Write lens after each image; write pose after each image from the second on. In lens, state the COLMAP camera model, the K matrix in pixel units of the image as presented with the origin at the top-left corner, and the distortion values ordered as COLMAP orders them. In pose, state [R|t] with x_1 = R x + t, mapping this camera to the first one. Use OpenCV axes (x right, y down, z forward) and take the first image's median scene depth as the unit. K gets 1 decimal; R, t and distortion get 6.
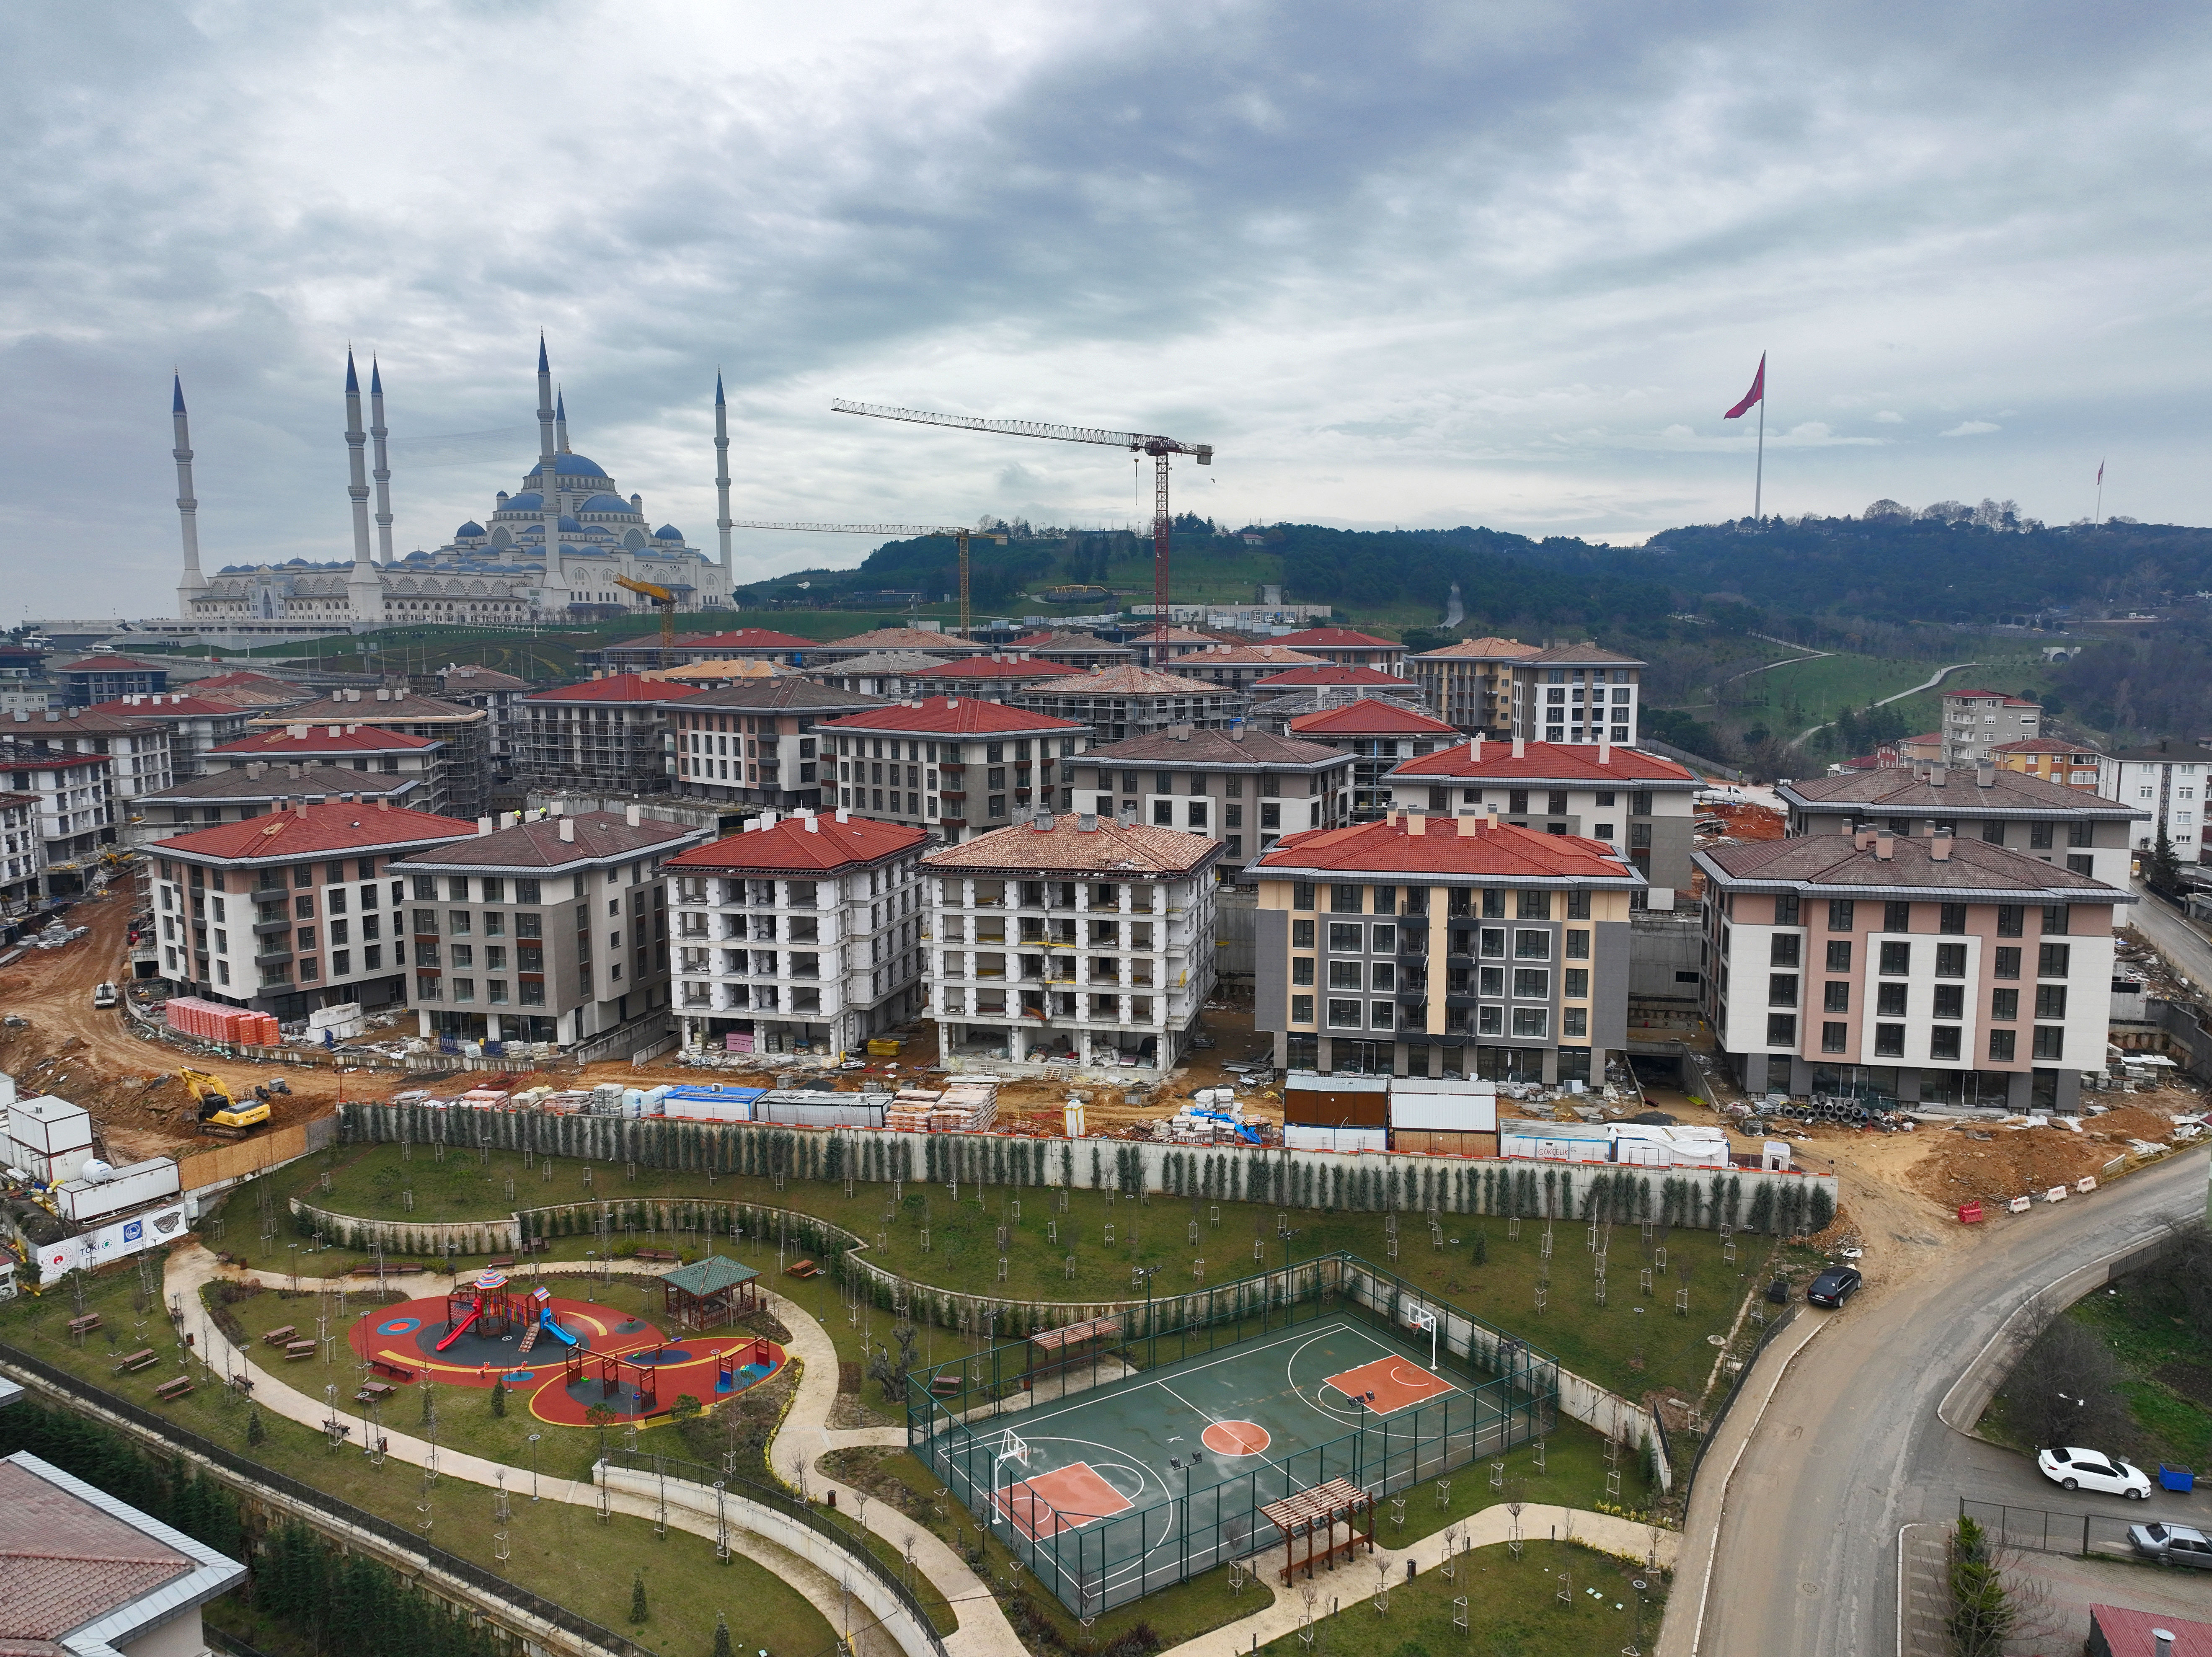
lens RADIAL K [[1559.2, 0, 1107.0], [0, 1559.2, 831.9], [0, 0, 1]] dist [-0.000448, -0.005925]
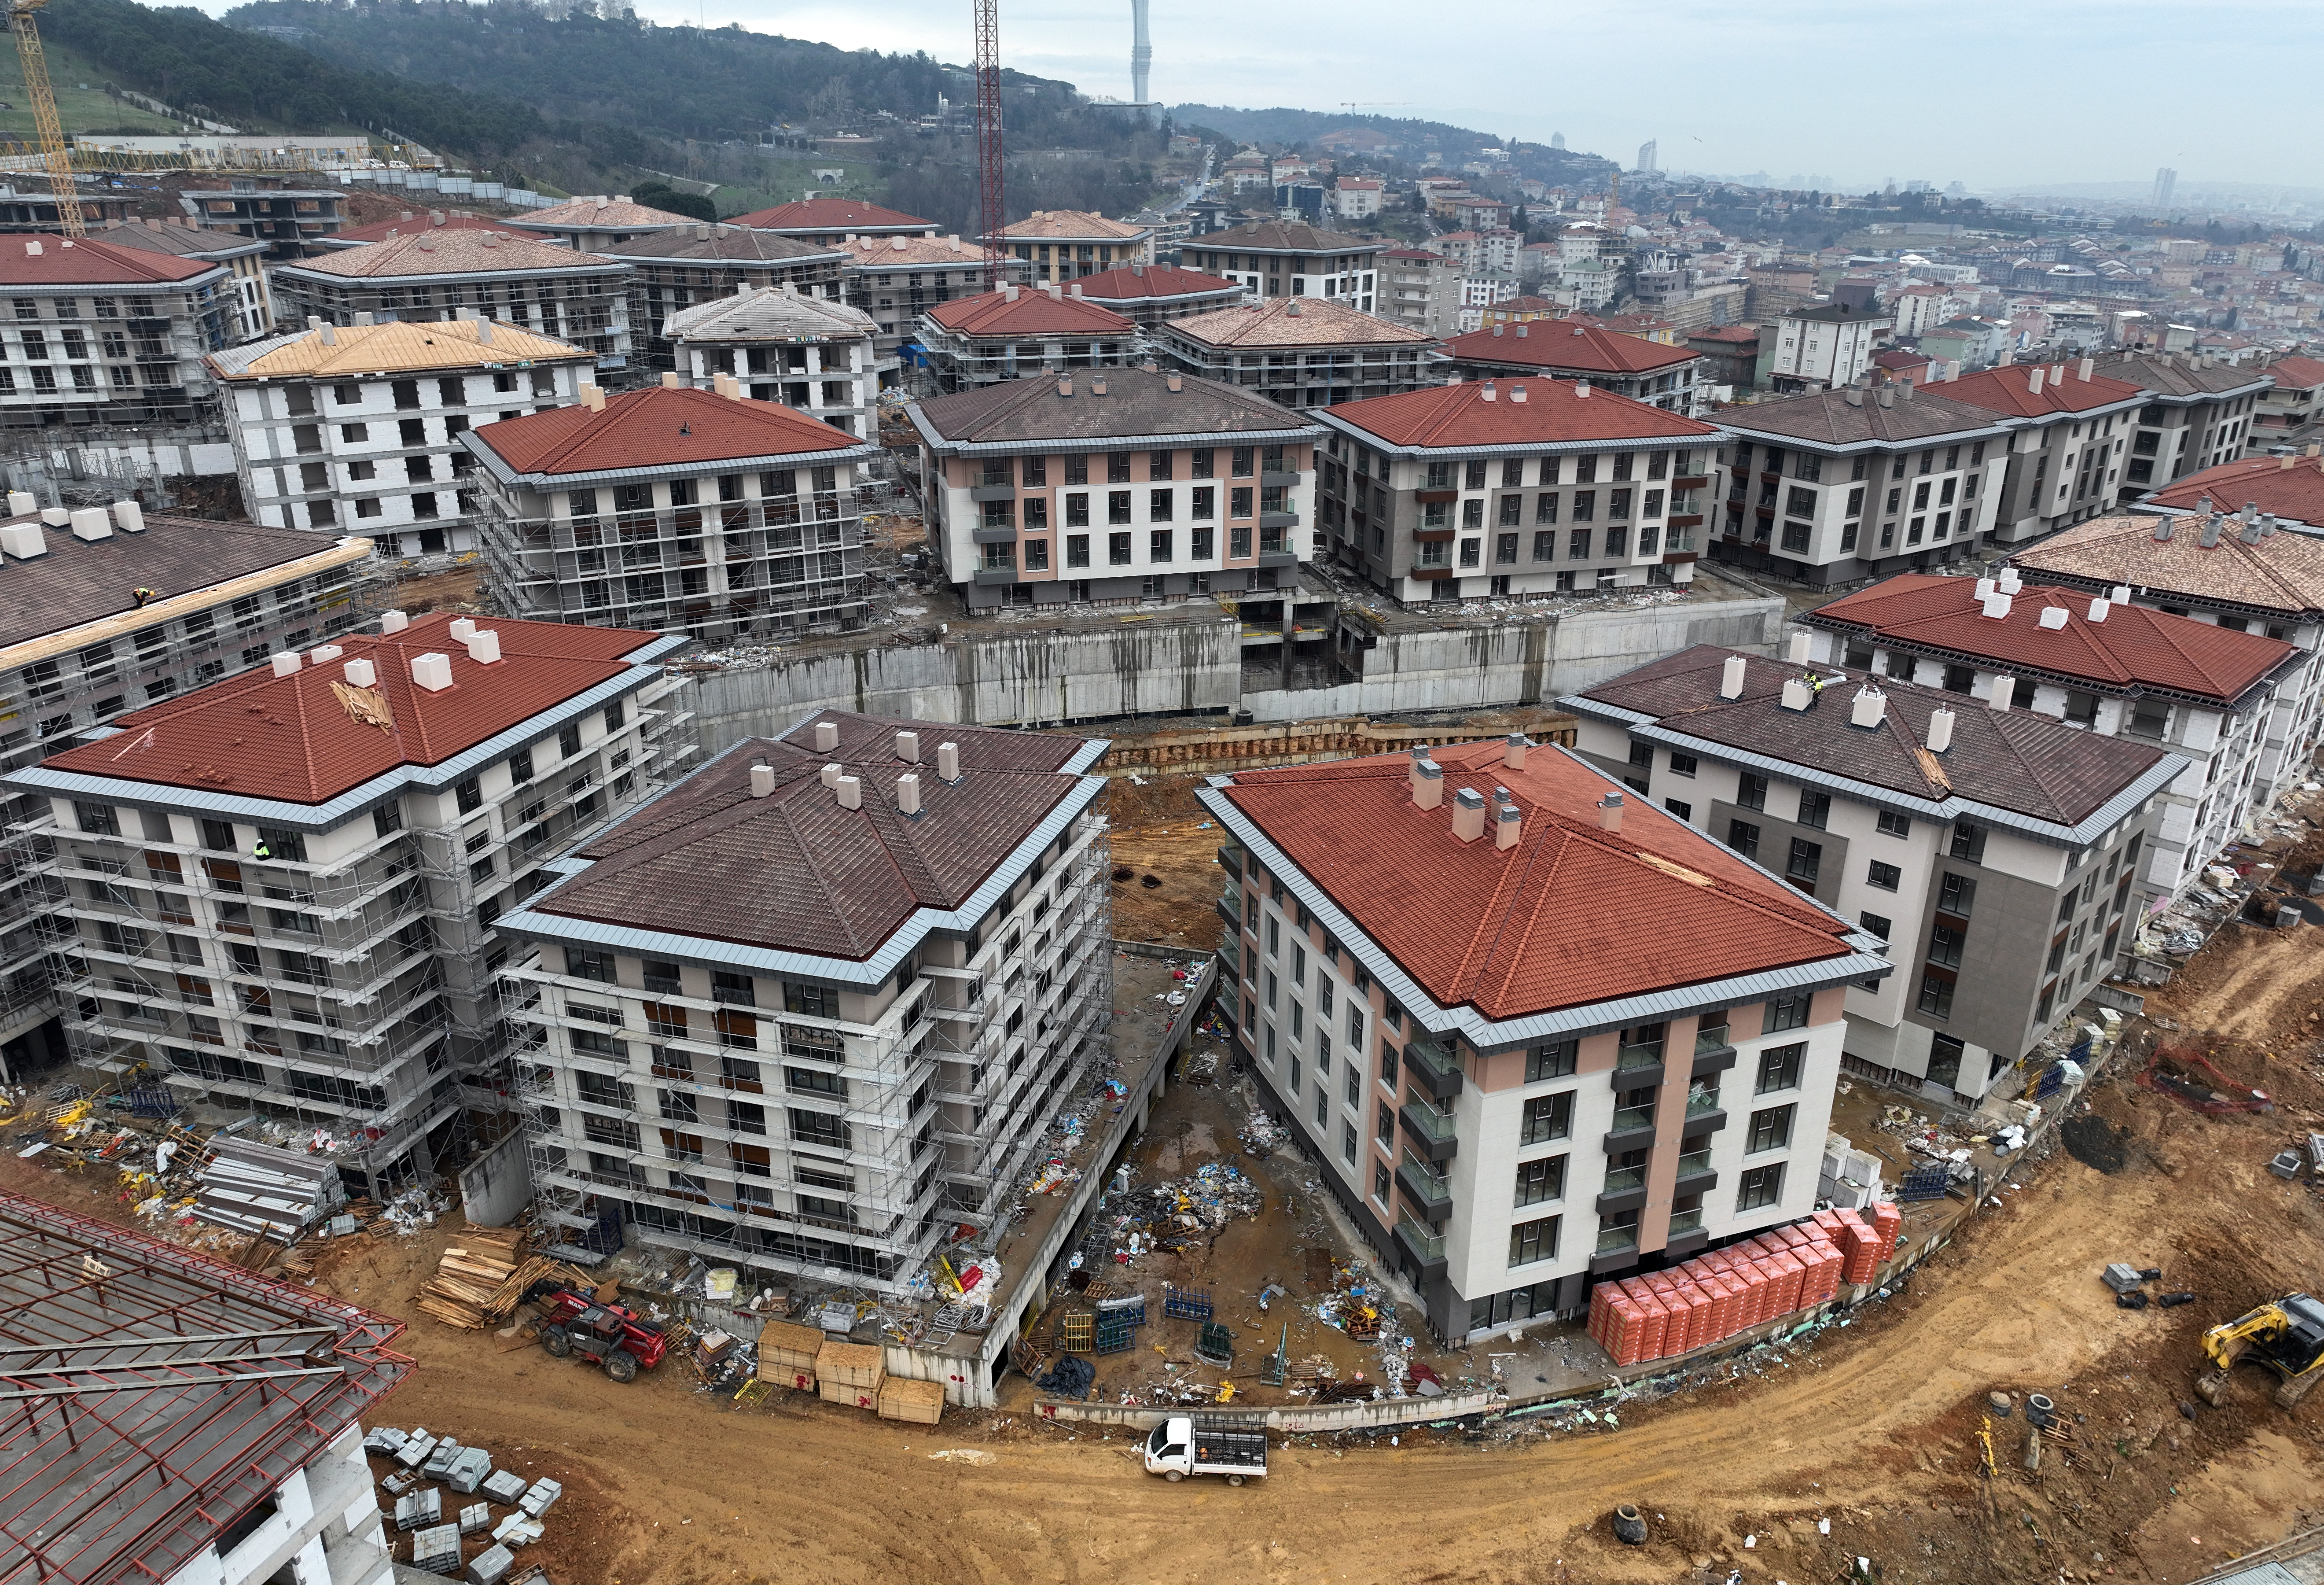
lens RADIAL K [[1639.3, 0, 1160.8], [0, 1639.3, 790.3], [0, 0, 1]] dist [-0.006392, -0.000636]
pose [[0.521258, -0.314519, 0.793327, -0.735138], [0.097437, 0.945464, 0.310813, -0.139453], [-0.847818, -0.084714, 0.523477, 0.664796]]
